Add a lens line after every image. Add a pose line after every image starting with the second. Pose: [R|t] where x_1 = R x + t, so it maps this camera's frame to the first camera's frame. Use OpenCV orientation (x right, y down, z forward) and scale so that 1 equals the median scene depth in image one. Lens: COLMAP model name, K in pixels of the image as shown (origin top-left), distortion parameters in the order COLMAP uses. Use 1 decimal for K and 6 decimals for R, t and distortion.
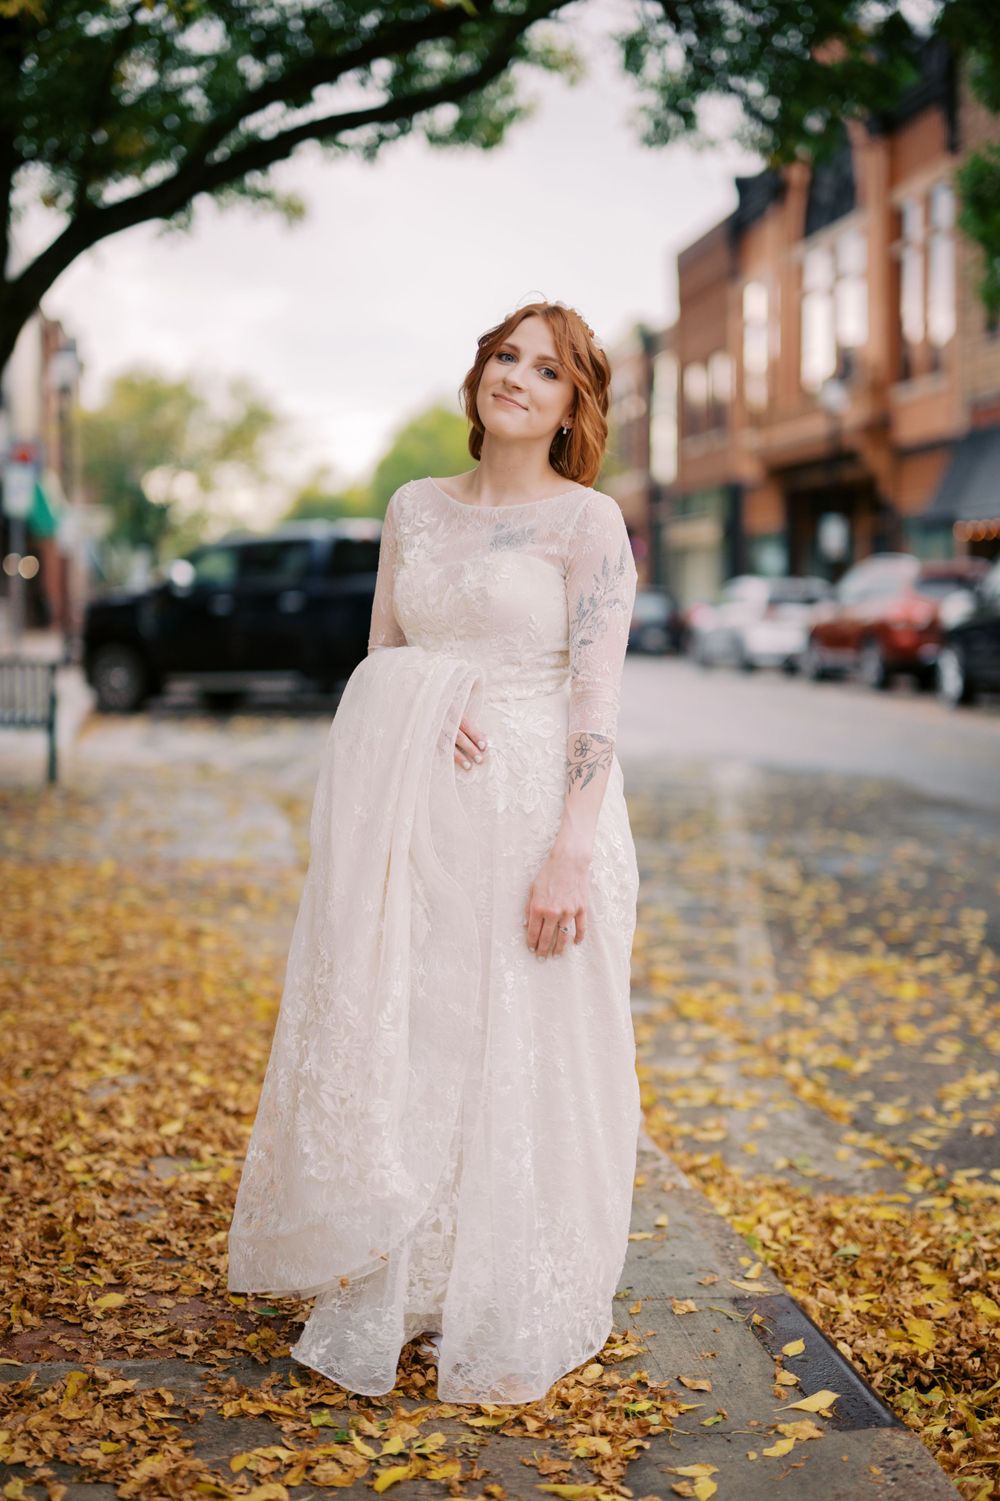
lens RADIAL K [[2153.5, 0, 500.8], [0, 2153.5, 756.5], [0, 0, 1]] dist [-0.022496, 0.176806]
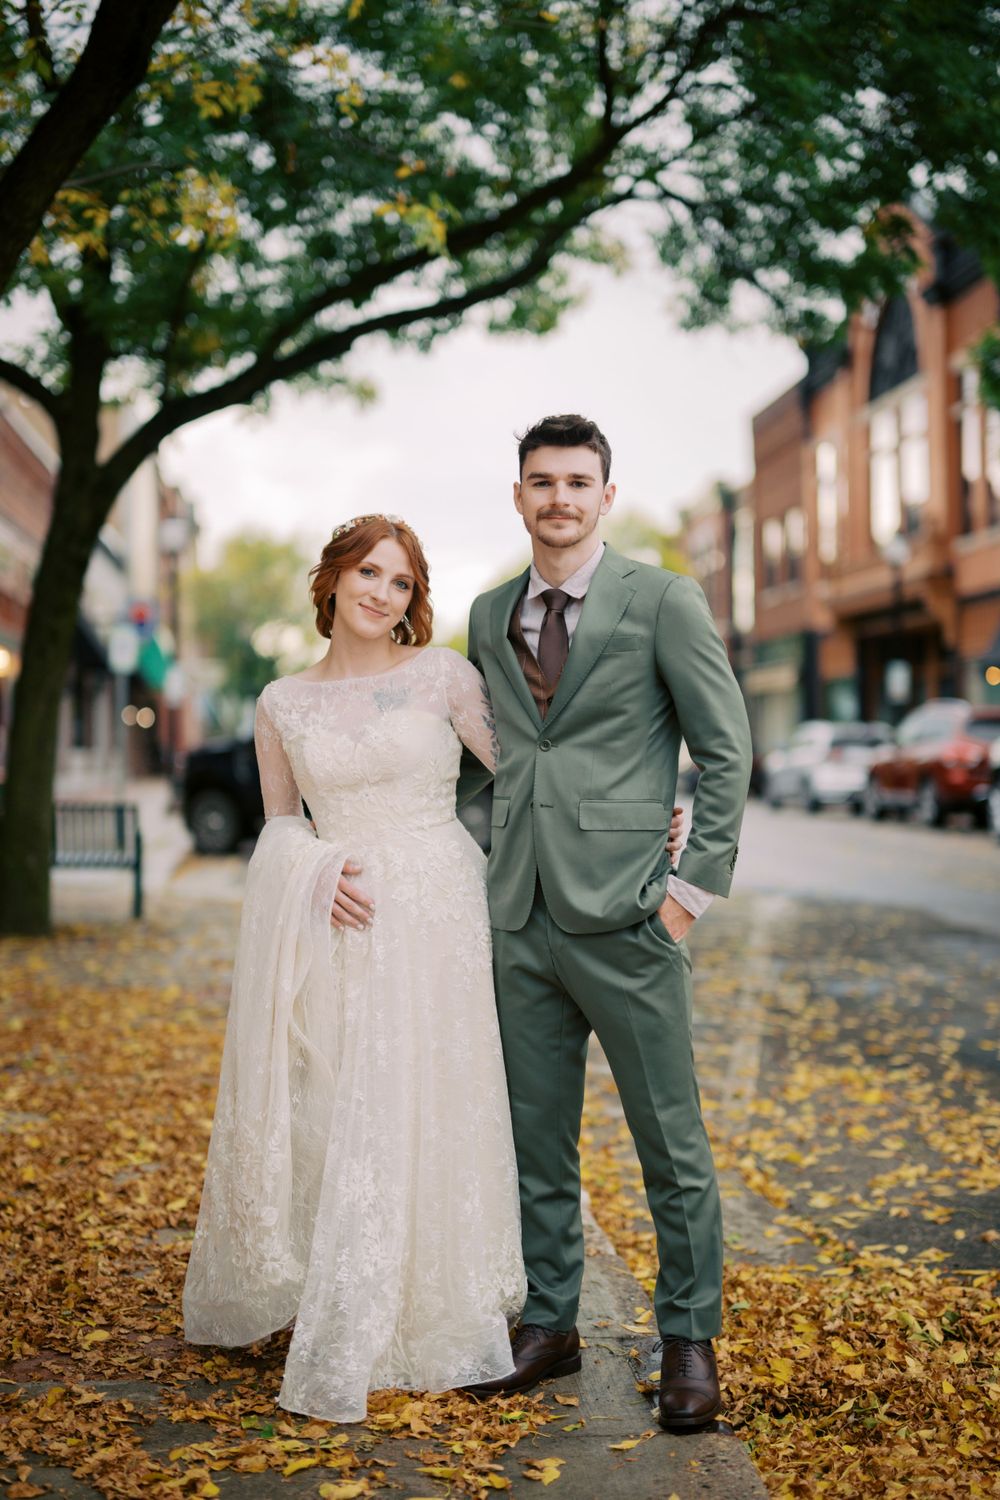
lens RADIAL K [[2069.5, 0, 500.9], [0, 2069.5, 753.2], [0, 0, 1]] dist [-0.009254, 0.130377]
pose [[0.998792, -0.009655, -0.048182, 0.054350], [0.006339, 0.997631, -0.068507, 0.004496], [0.048729, 0.068118, 0.996487, -0.086851]]
